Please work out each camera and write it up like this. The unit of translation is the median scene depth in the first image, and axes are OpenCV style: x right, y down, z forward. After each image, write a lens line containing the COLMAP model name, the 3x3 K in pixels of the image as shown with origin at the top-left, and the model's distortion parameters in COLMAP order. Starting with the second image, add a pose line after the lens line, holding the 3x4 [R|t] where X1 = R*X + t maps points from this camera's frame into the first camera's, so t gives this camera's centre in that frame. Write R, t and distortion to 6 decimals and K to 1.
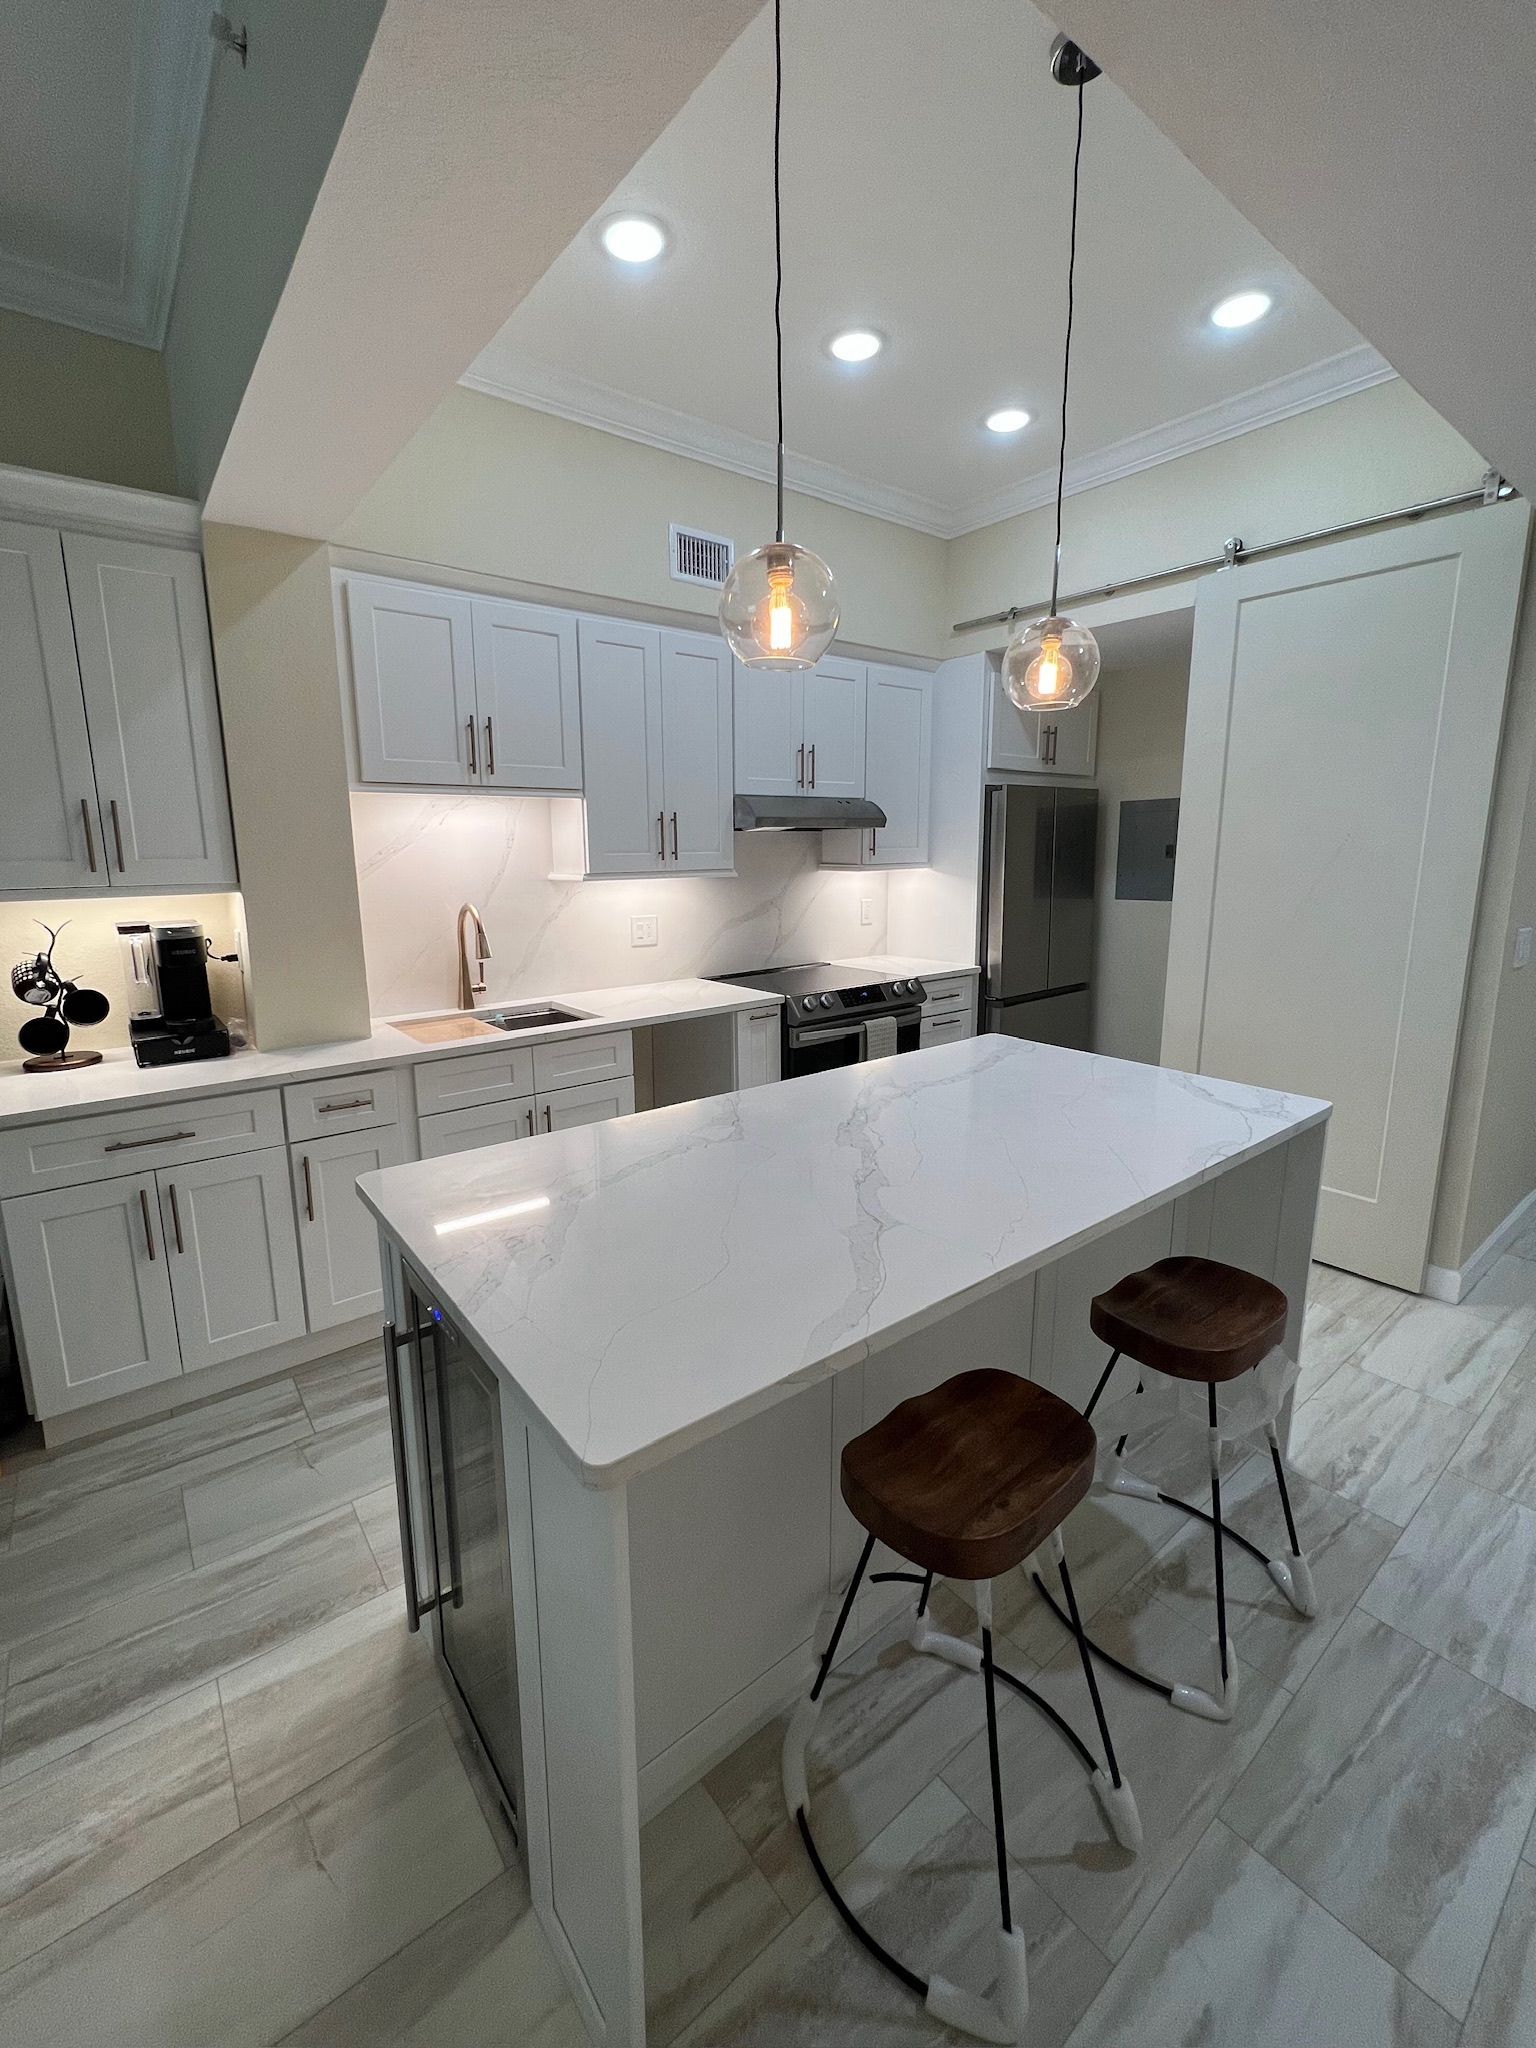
lens RADIAL K [[843.9, 0, 736.4], [0, 843.9, 995.5], [0, 0, 1]] dist [-0.002130, -0.000353]
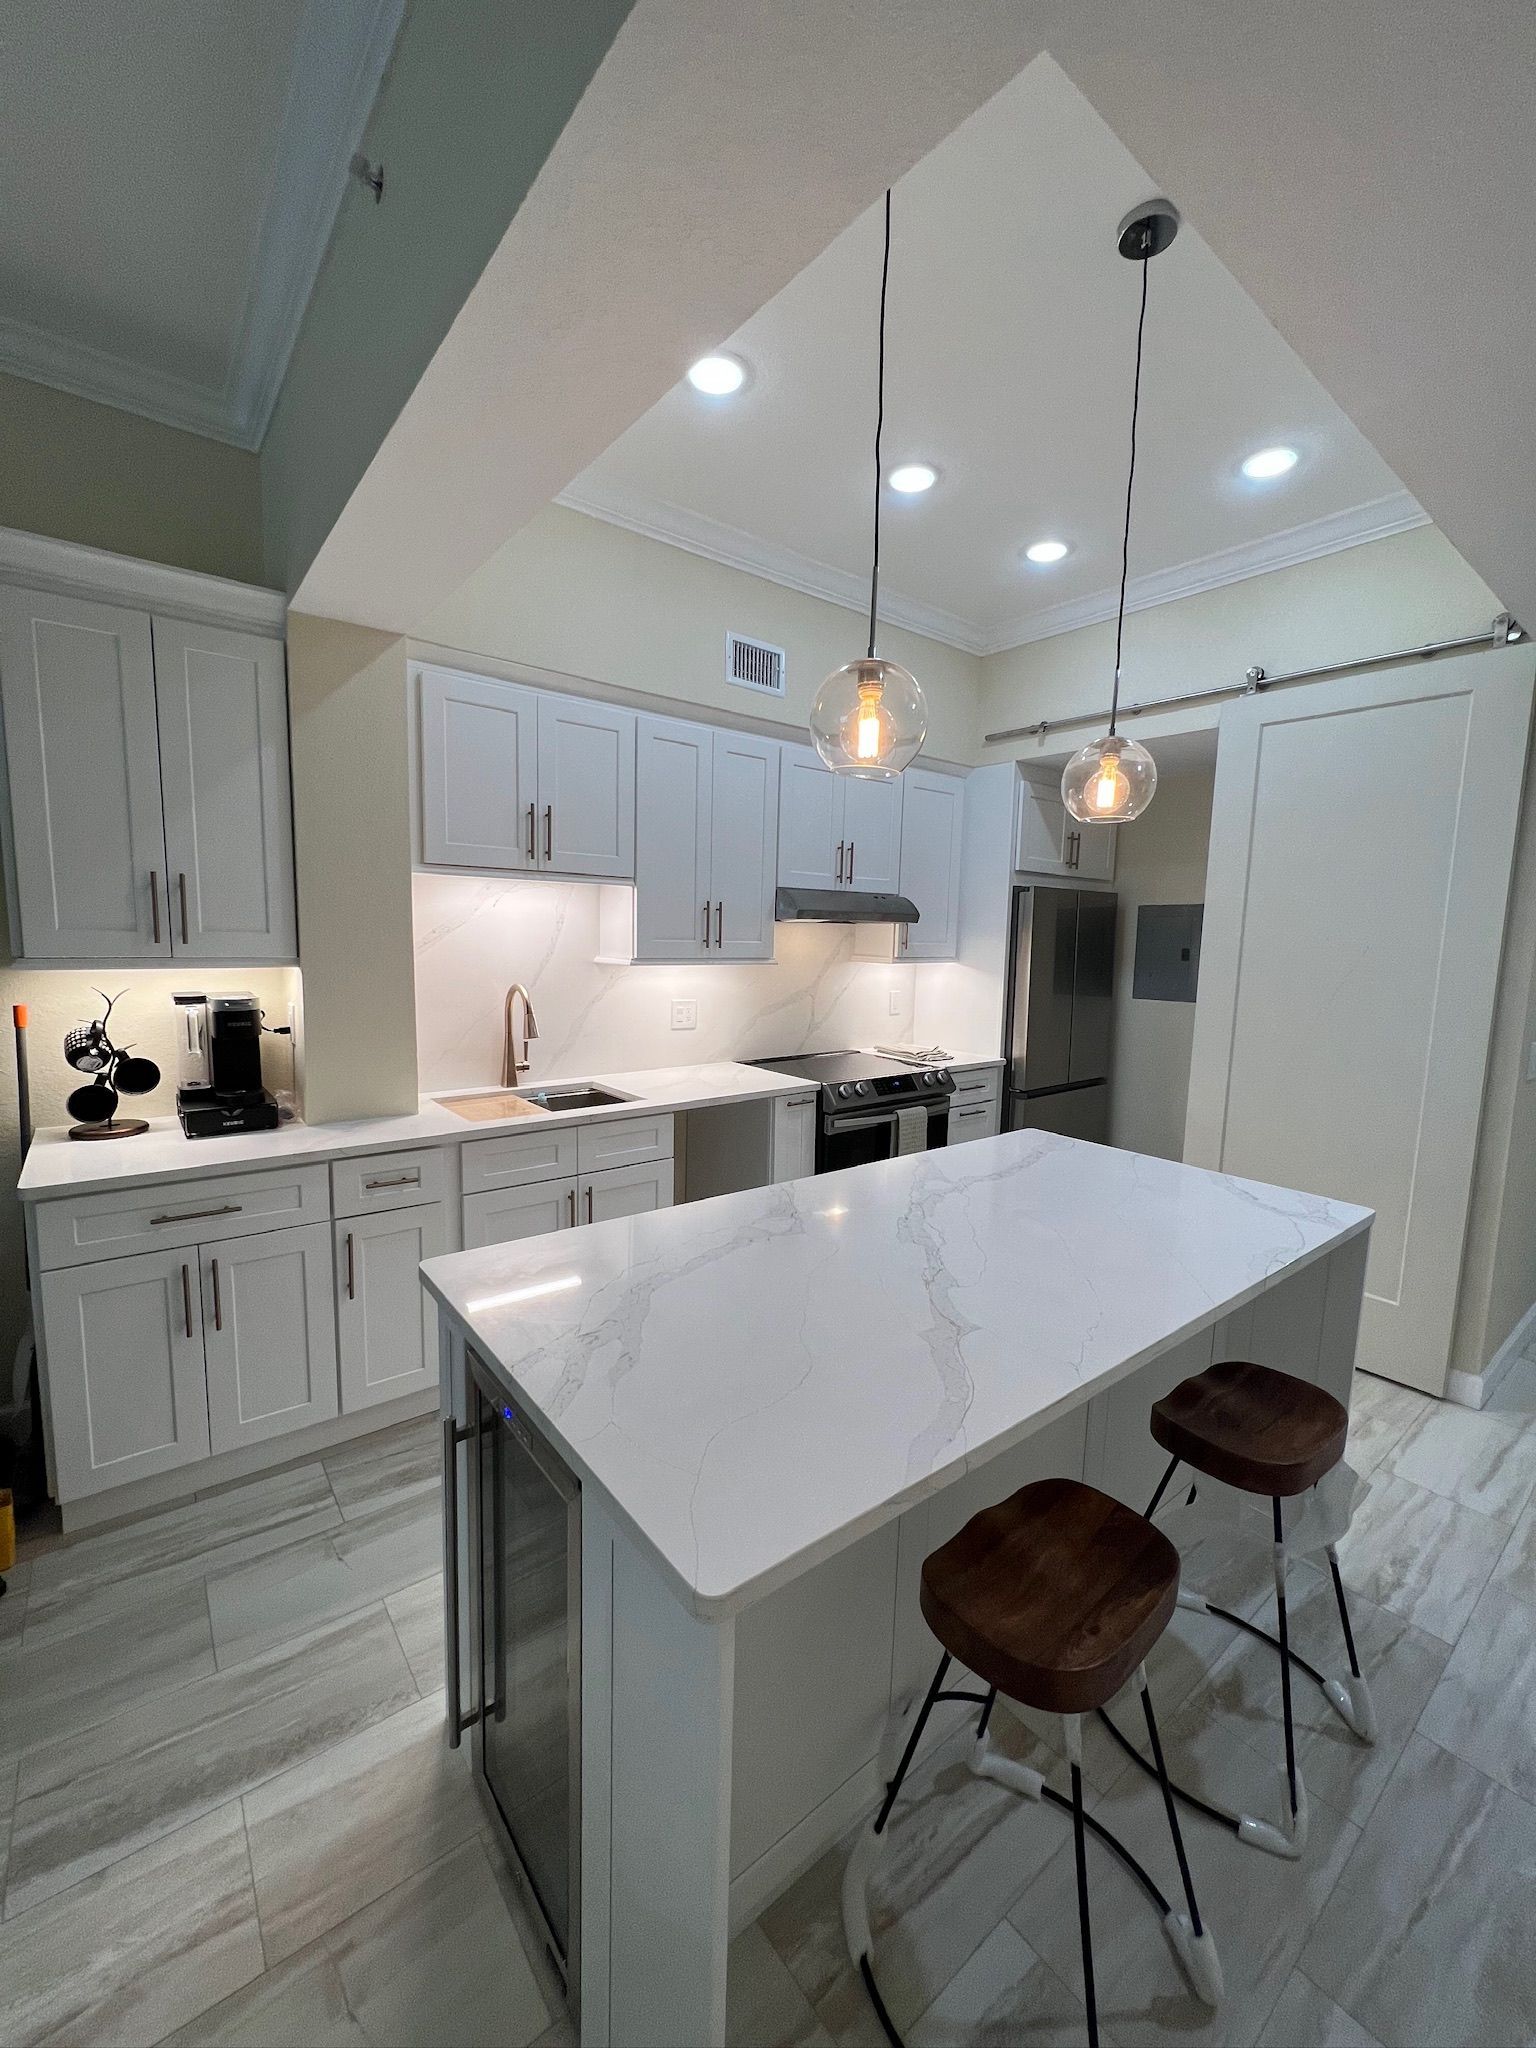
lens RADIAL K [[815.9, 0, 763.5], [0, 815.9, 1025.0], [0, 0, 1]] dist [-0.001990, -0.000164]
pose [[0.999267, 0.032502, 0.020240, -0.042702], [-0.031223, 0.997676, -0.060561, -0.009517], [-0.022161, 0.059885, 0.997959, 0.011965]]
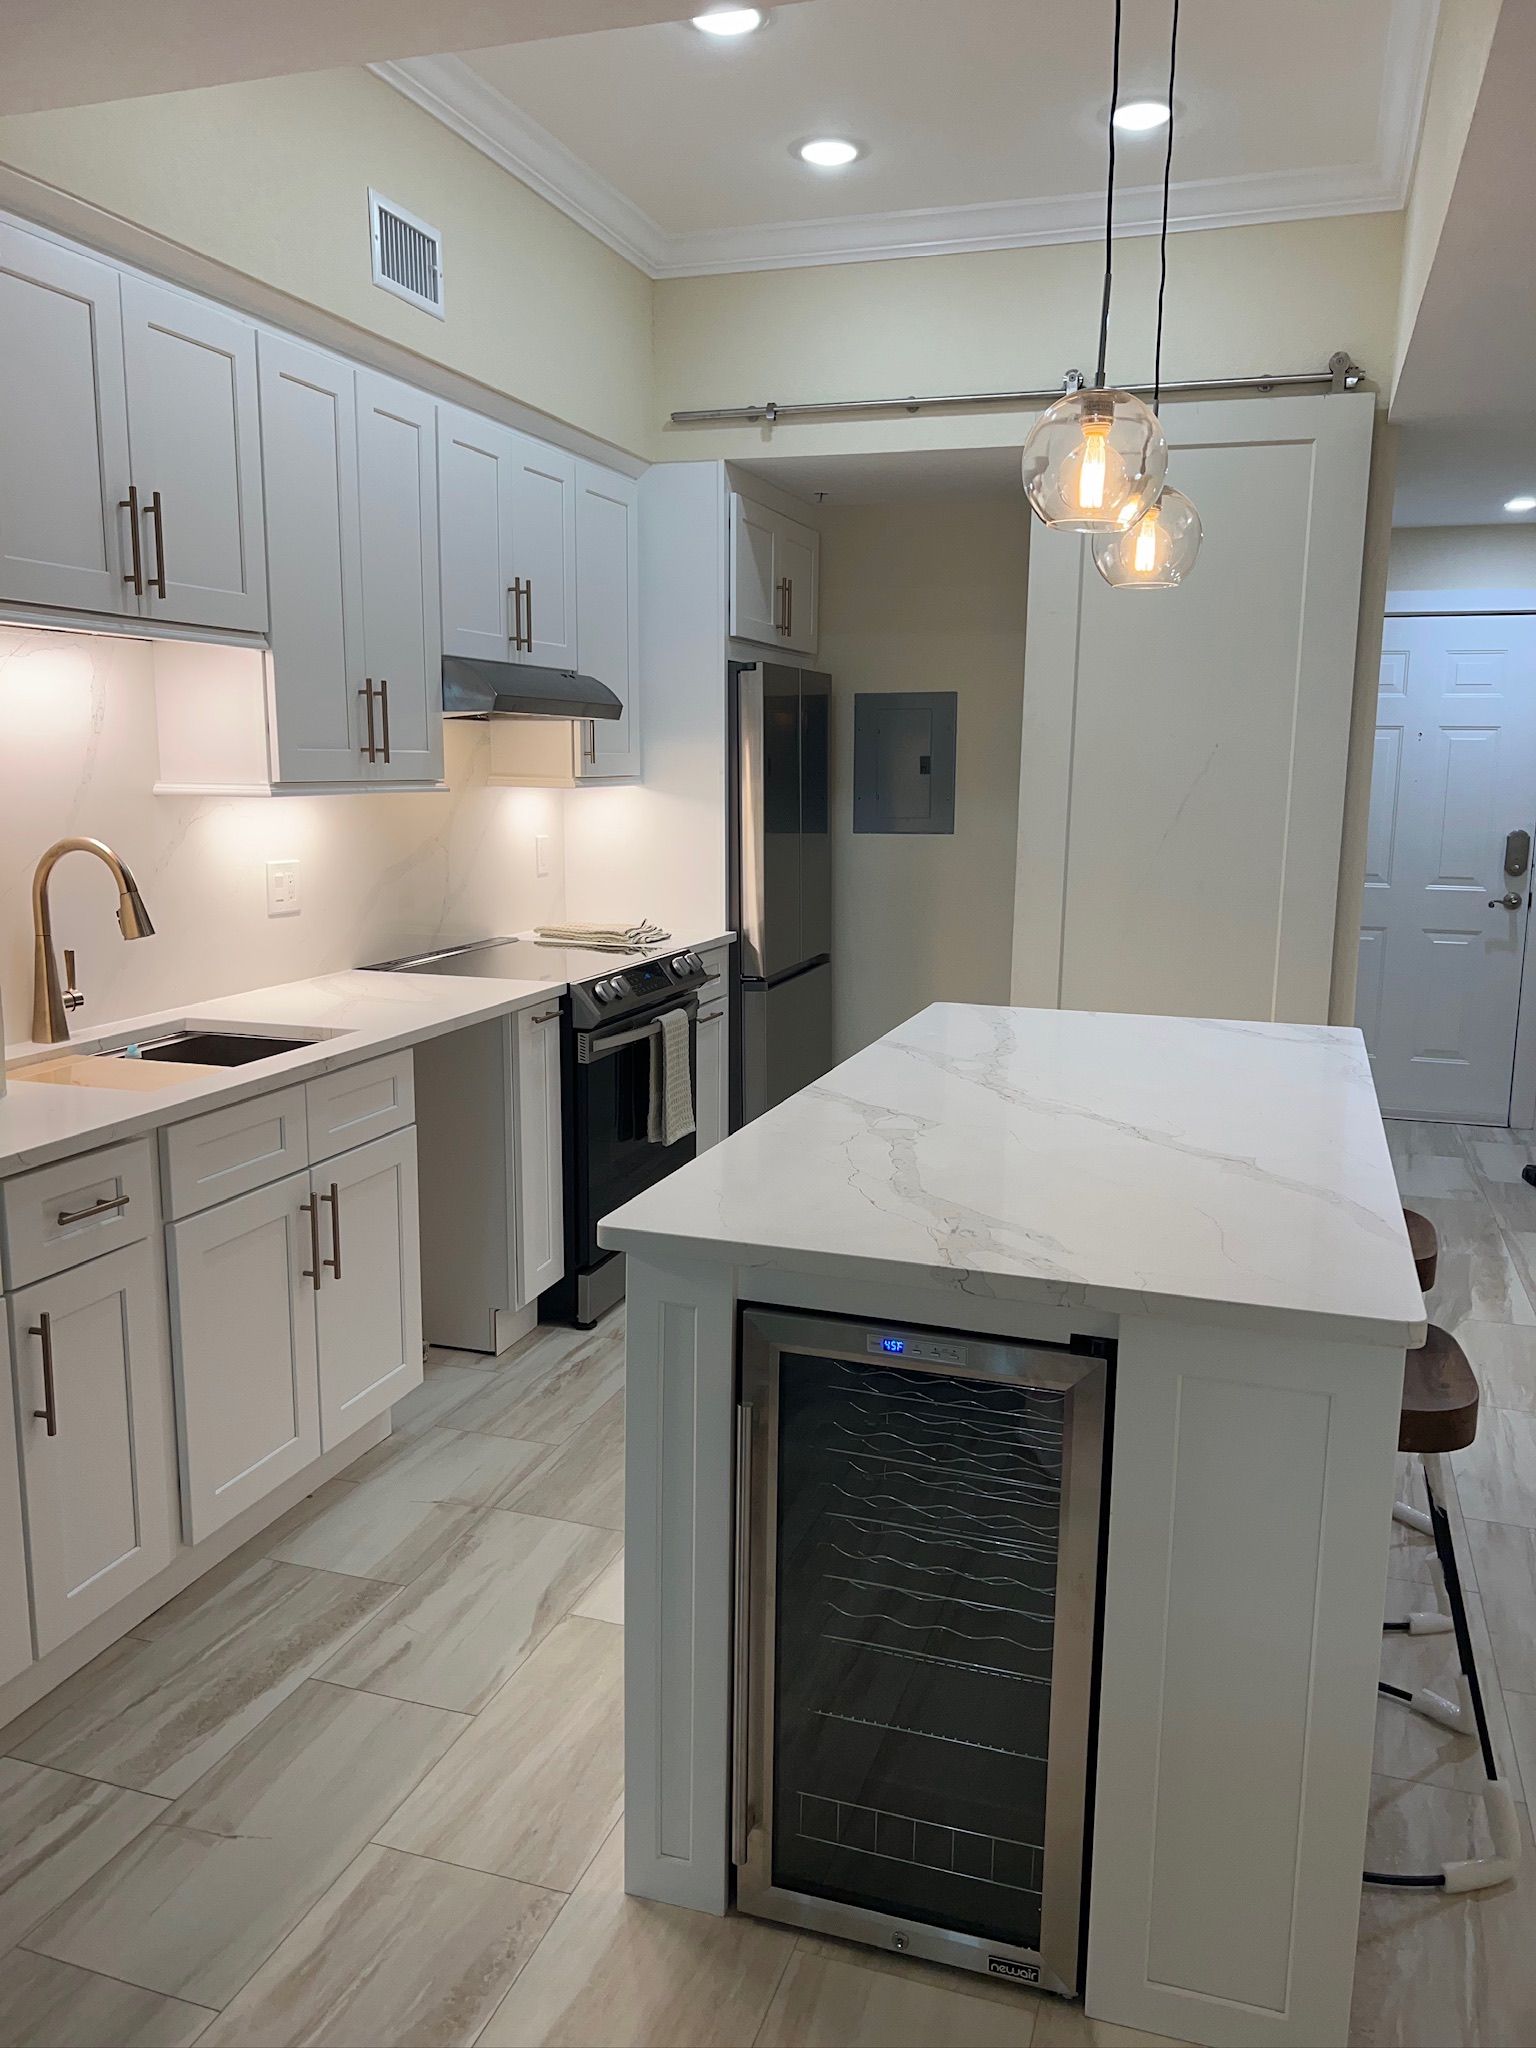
lens RADIAL K [[1549.6, 0, 768.0], [0, 1549.6, 1024.0], [0, 0, 1]] dist [0.055461, -0.118919]
pose [[0.828053, -0.074260, 0.555710, -0.561946], [0.076331, 0.996892, 0.019476, 0.023542], [-0.555430, 0.026291, 0.831148, -0.049399]]
